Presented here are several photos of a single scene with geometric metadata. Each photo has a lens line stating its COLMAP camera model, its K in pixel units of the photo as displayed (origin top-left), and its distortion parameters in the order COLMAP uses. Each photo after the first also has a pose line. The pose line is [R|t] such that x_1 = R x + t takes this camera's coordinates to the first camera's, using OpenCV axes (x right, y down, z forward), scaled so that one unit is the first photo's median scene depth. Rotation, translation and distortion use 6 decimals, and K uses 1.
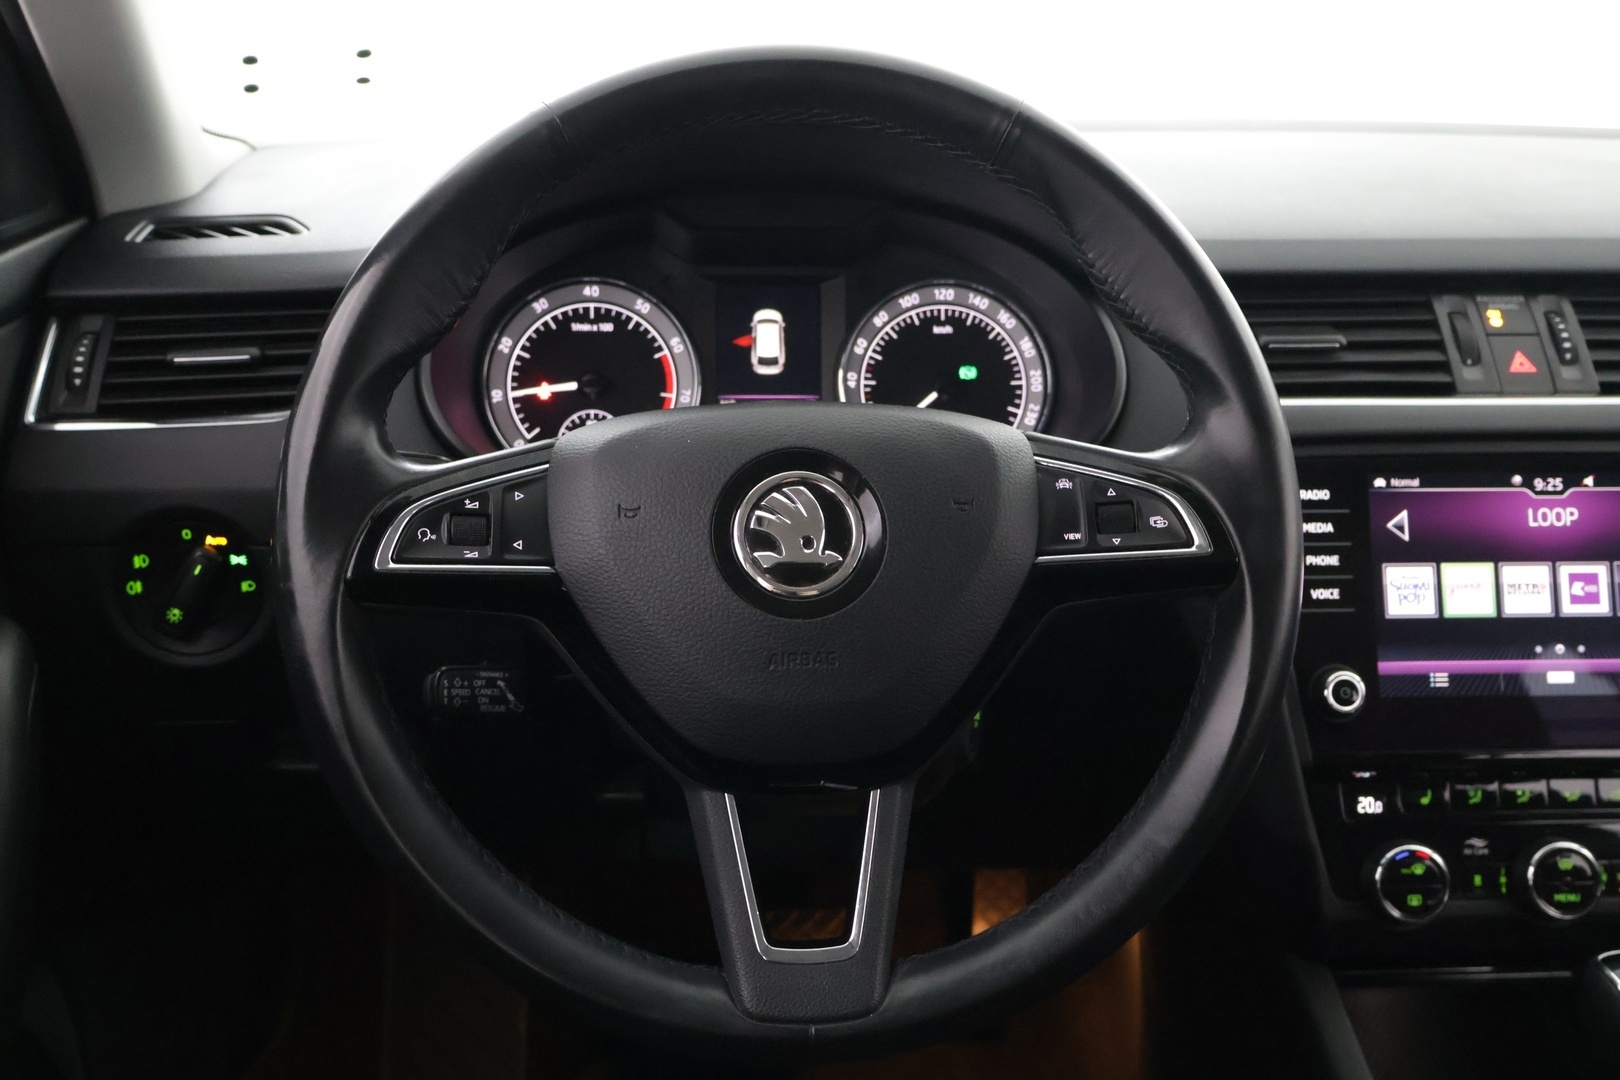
lens RADIAL K [[1656.9, 0, 810.0], [0, 1656.9, 540.0], [0, 0, 1]] dist [-0.004974, 0.007667]
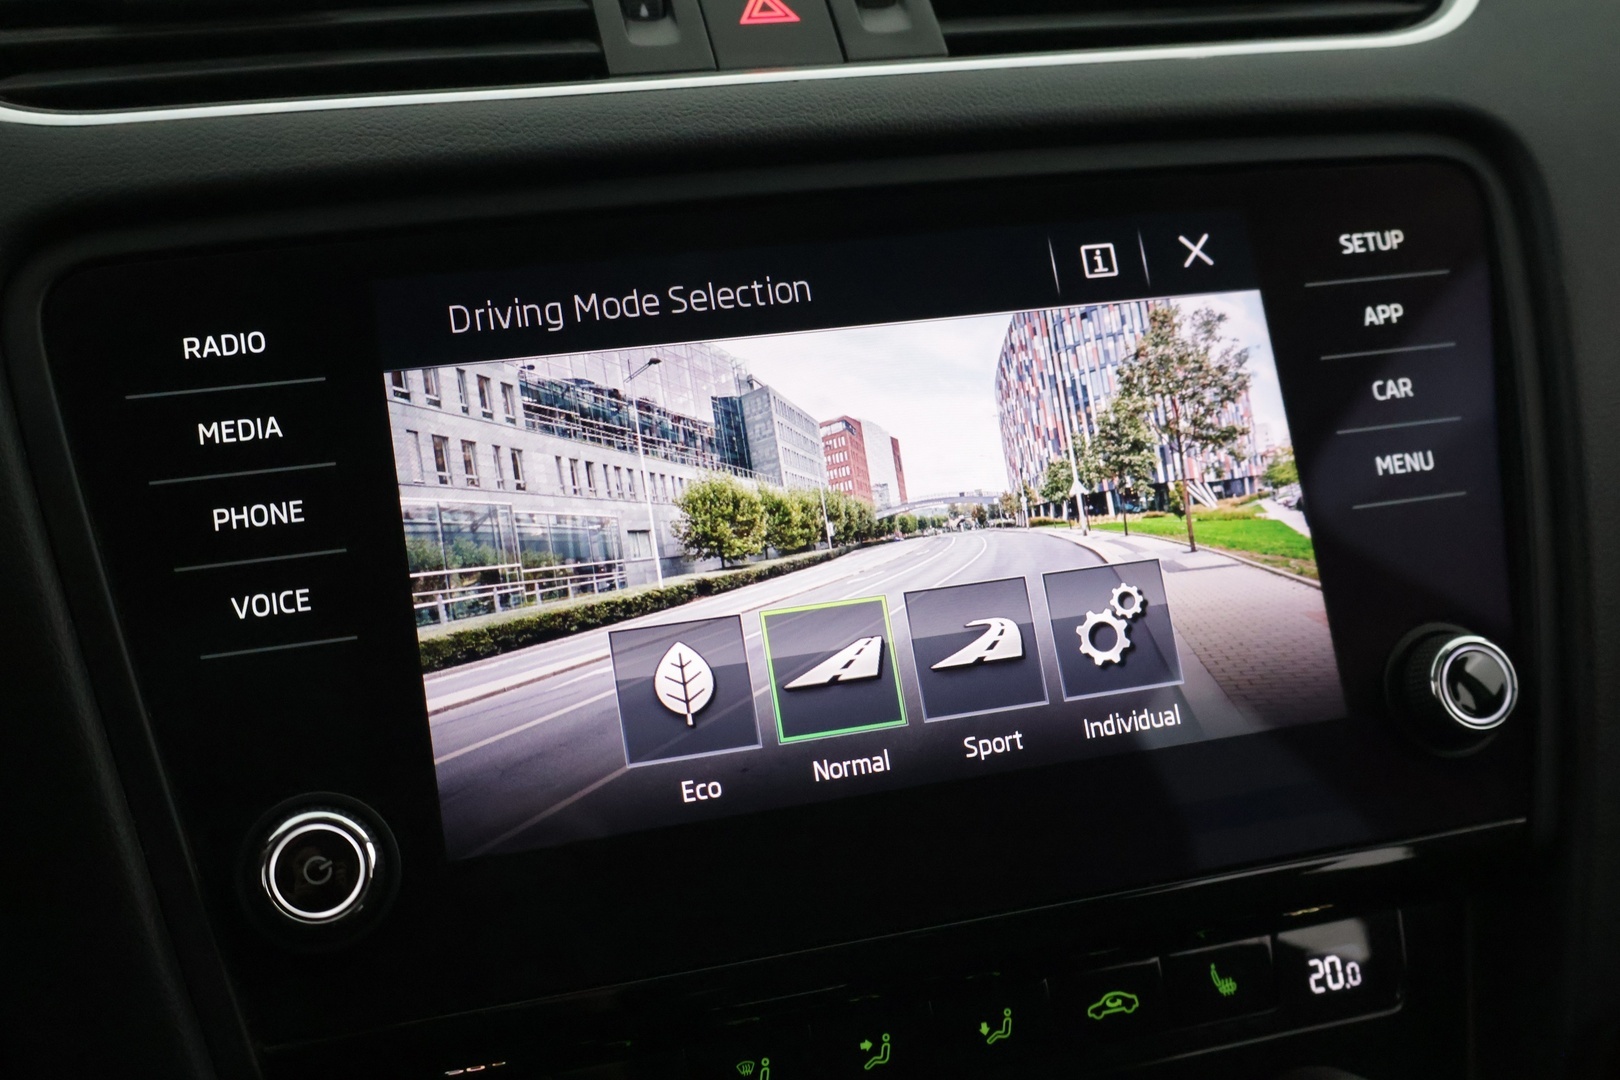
lens RADIAL K [[1862.2, 0, 810.0], [0, 1862.2, 540.0], [0, 0, 1]] dist [0.006789, 0.004693]
pose [[0.974317, -0.116467, 0.192720, 0.347235], [0.126434, 0.991160, -0.040211, 0.049920], [-0.186333, 0.063545, 0.980429, 0.565005]]
